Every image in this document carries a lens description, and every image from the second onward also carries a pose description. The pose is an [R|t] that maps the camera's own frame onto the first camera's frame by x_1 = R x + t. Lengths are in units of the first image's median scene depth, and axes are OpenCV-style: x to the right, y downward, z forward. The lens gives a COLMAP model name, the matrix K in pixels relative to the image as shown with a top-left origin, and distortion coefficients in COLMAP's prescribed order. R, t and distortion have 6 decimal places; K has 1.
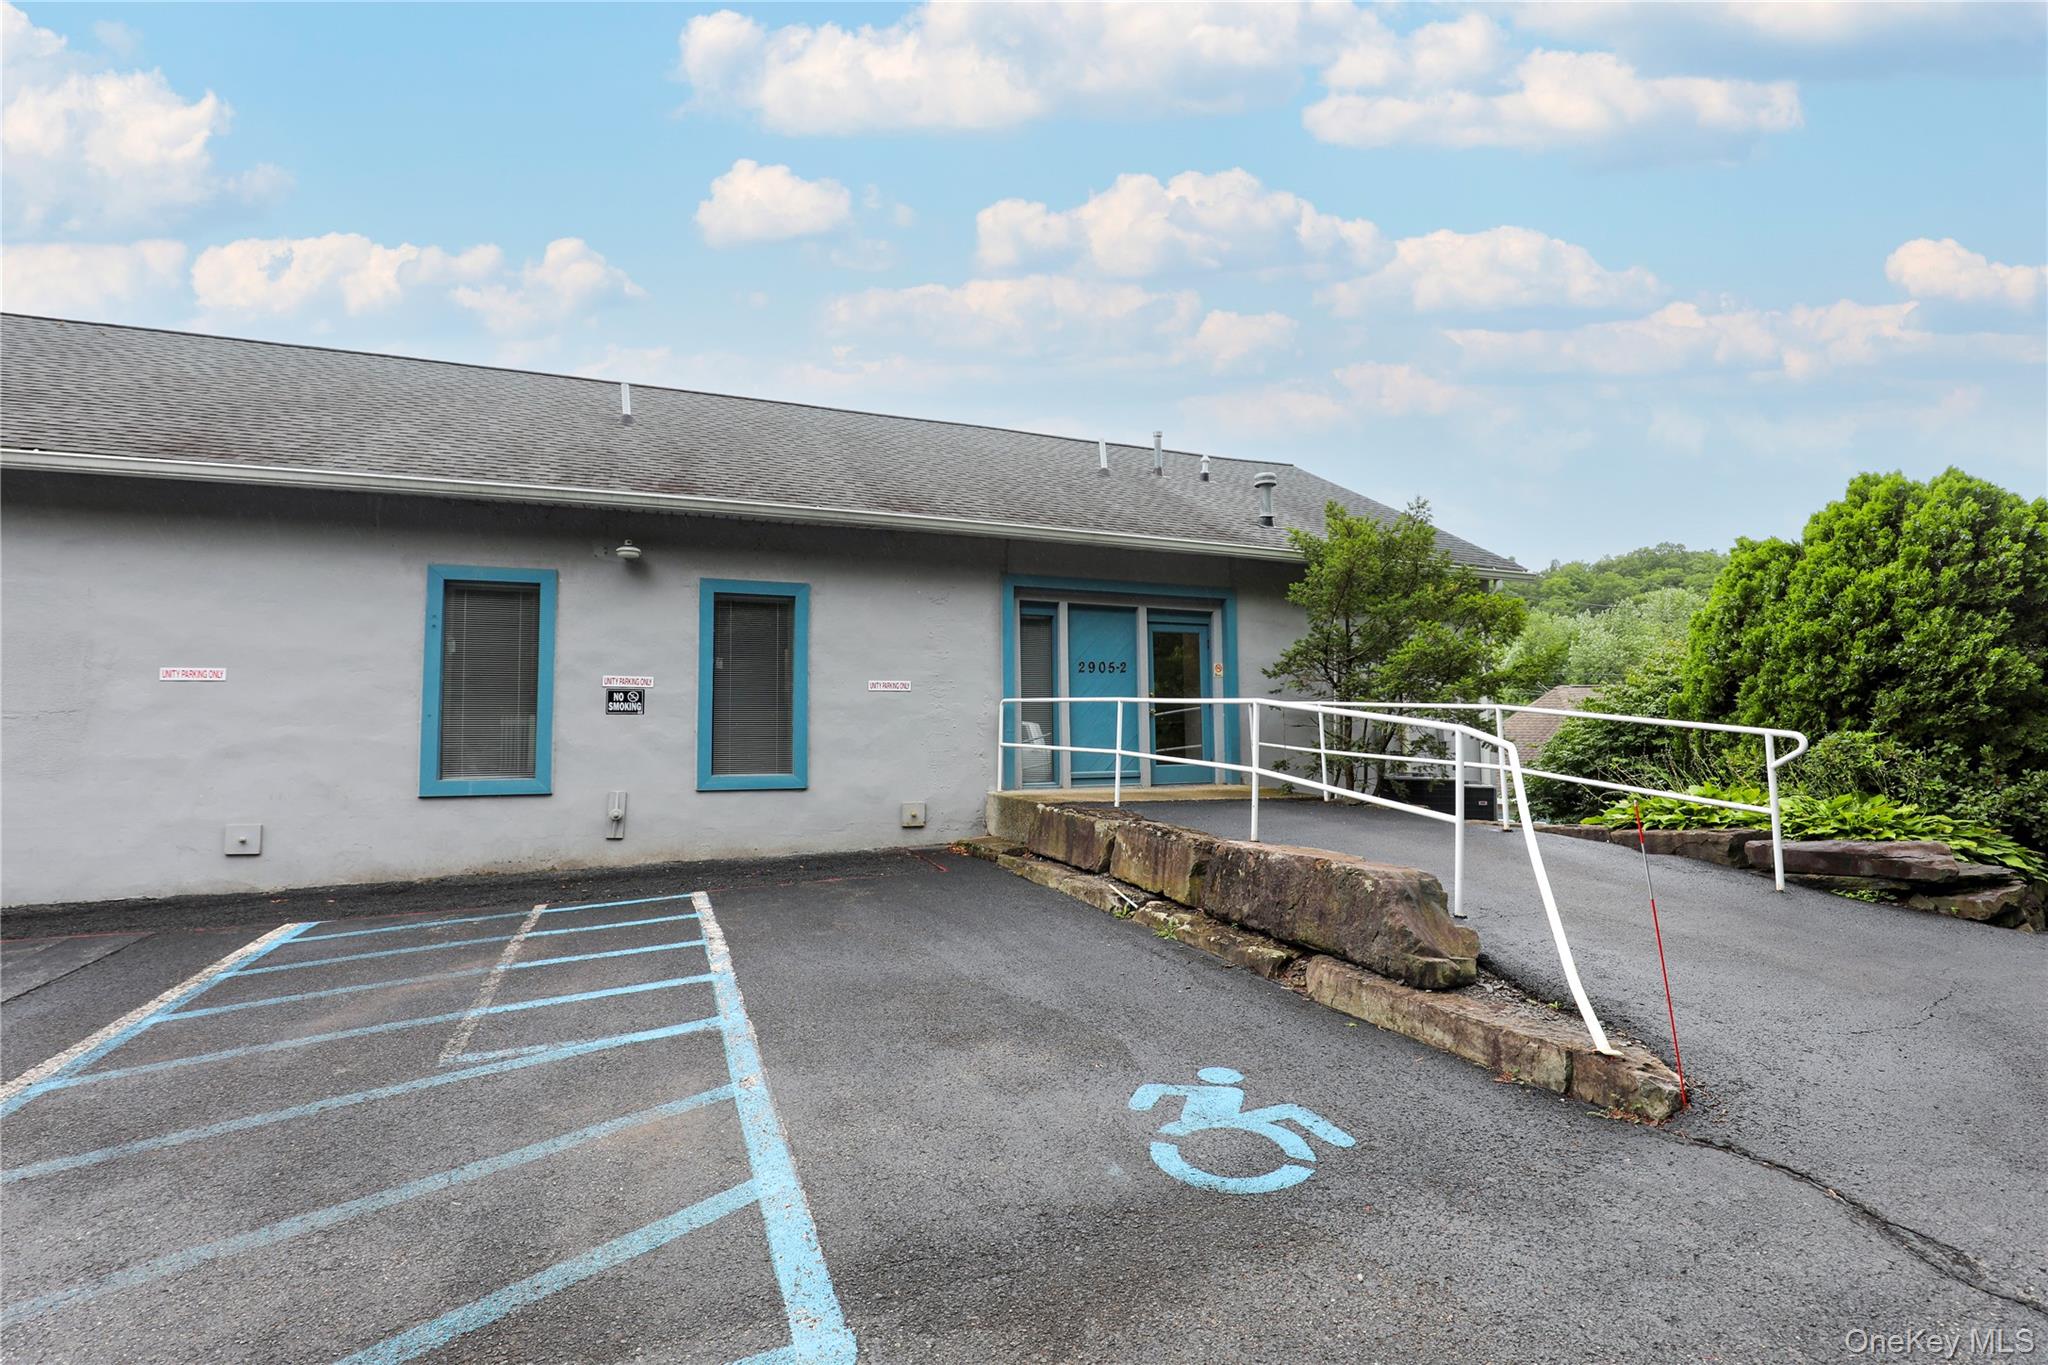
lens RADIAL K [[941.6, 0, 1024.0], [0, 941.6, 682.5], [0, 0, 1]] dist [-0.040864, 0.011948]
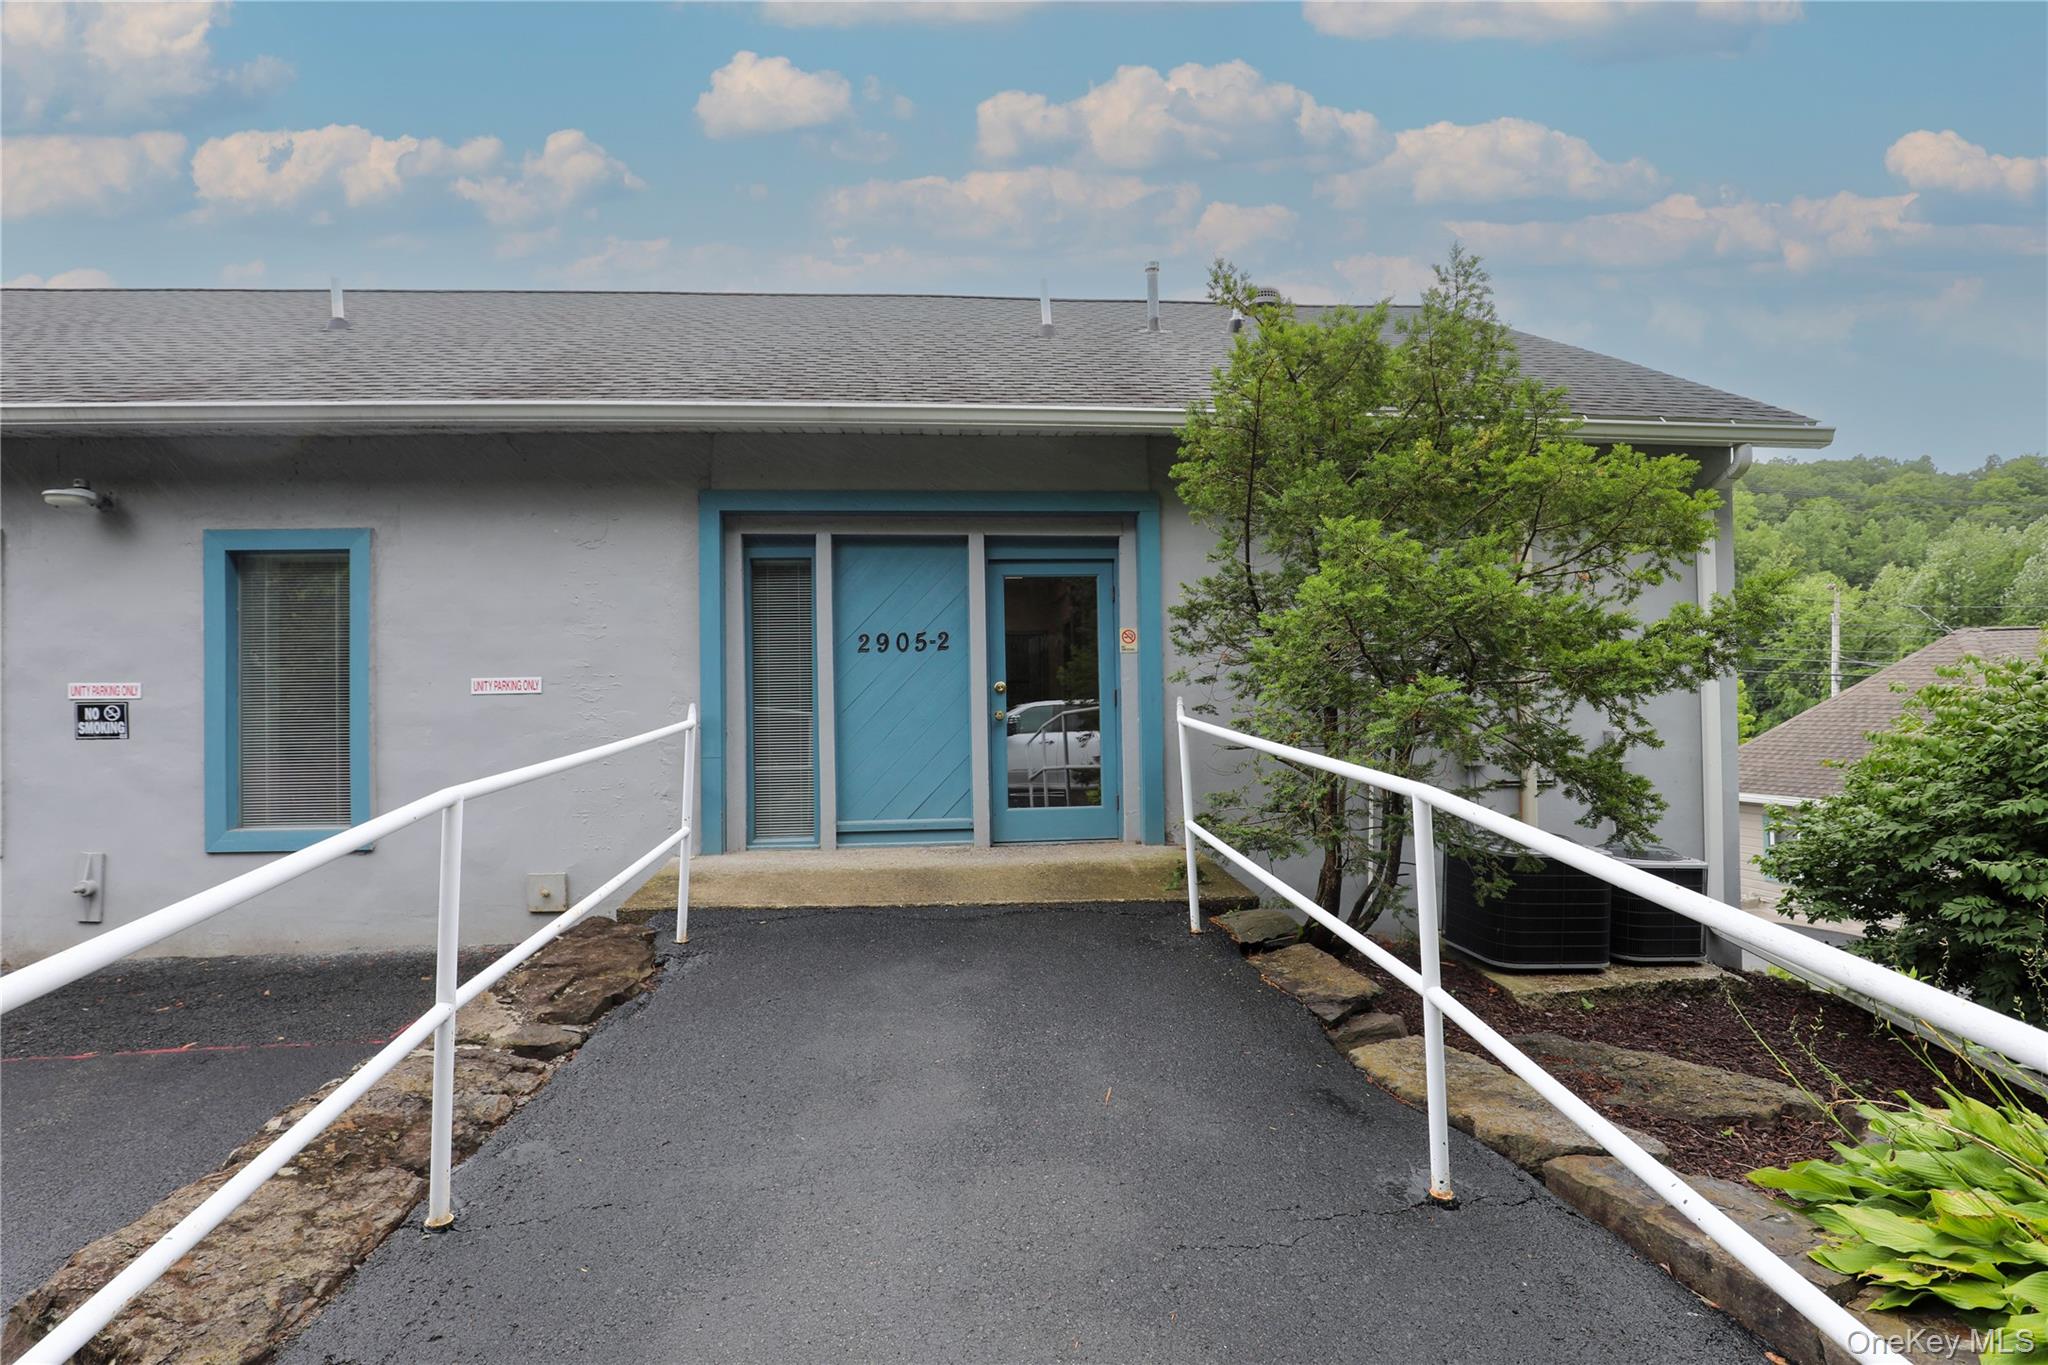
lens RADIAL K [[941.6, 0, 1024.0], [0, 941.6, 682.5], [0, 0, 1]] dist [-0.040864, 0.011948]
pose [[0.955754, -0.010528, -0.293980, 0.337843], [0.025941, 0.998482, 0.048578, -0.018159], [0.293022, -0.054055, 0.954576, 0.475570]]
